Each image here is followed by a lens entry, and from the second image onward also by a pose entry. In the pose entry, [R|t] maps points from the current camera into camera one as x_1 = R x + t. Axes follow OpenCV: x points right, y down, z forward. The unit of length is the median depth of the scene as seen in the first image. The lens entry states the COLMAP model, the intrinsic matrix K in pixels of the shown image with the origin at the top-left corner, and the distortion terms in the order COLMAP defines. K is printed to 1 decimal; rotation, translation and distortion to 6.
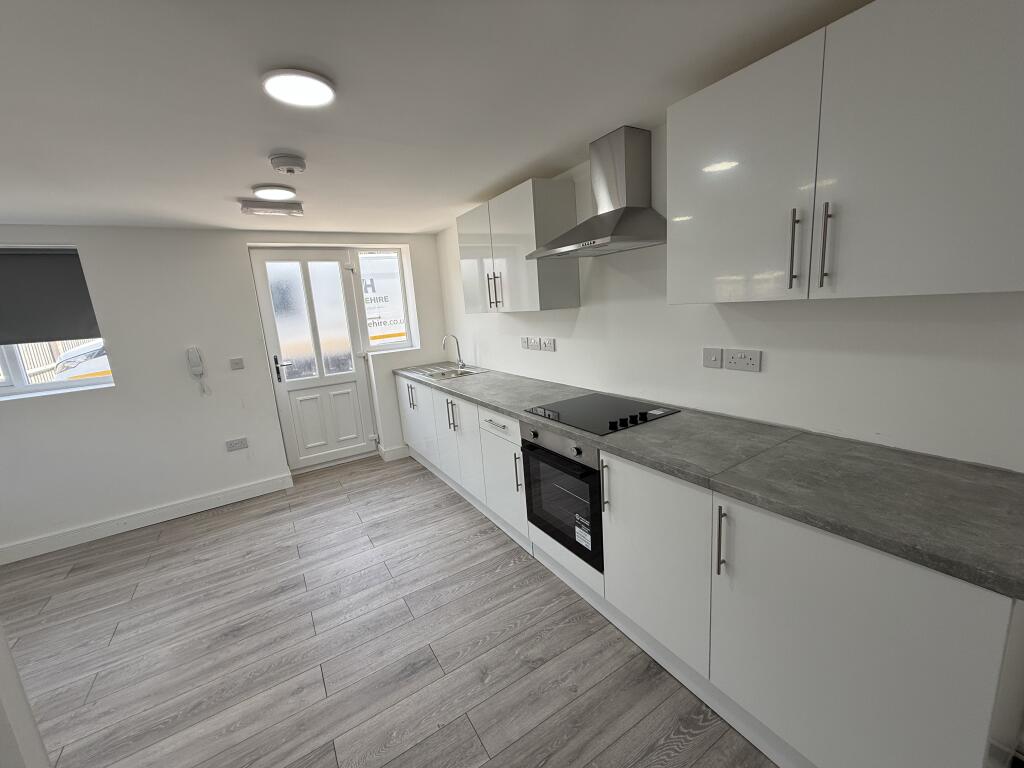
lens RADIAL K [[406.7, 0, 510.9], [0, 406.7, 383.4], [0, 0, 1]] dist [-0.000856, 0.000051]
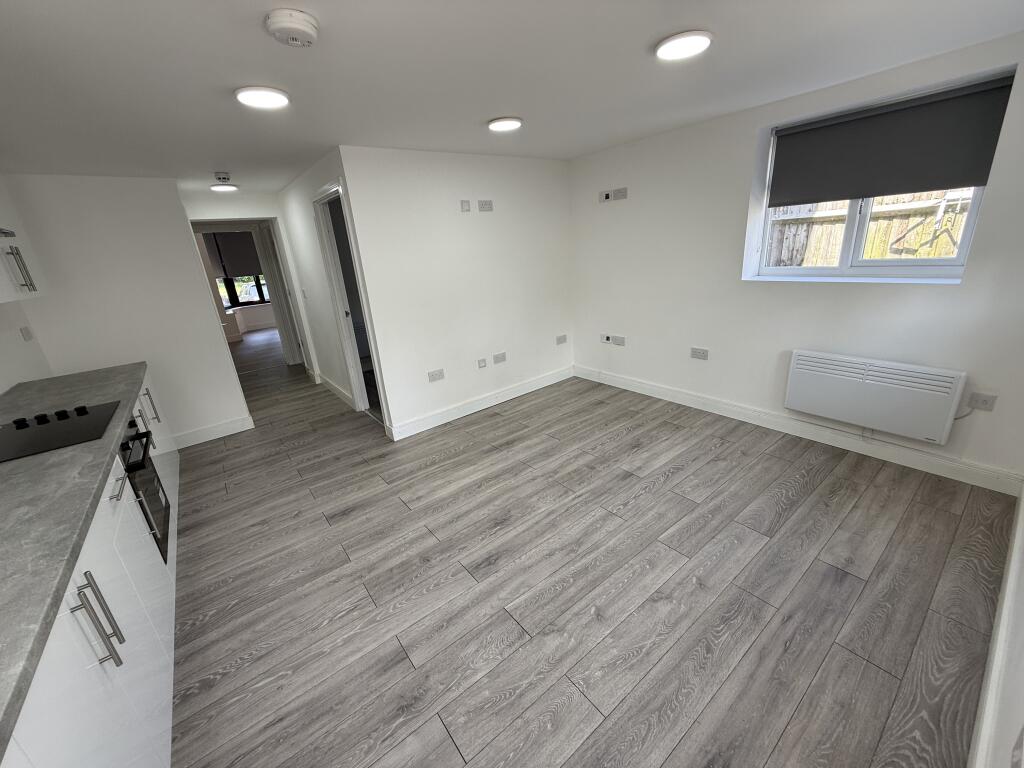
lens RADIAL K [[406.7, 0, 510.9], [0, 406.7, 383.4], [0, 0, 1]] dist [-0.000856, 0.000051]
pose [[-0.983244, 0.176695, -0.044842, -0.635531], [0.130622, 0.854473, 0.502806, -0.270827], [0.127160, 0.488524, -0.863235, 1.580552]]
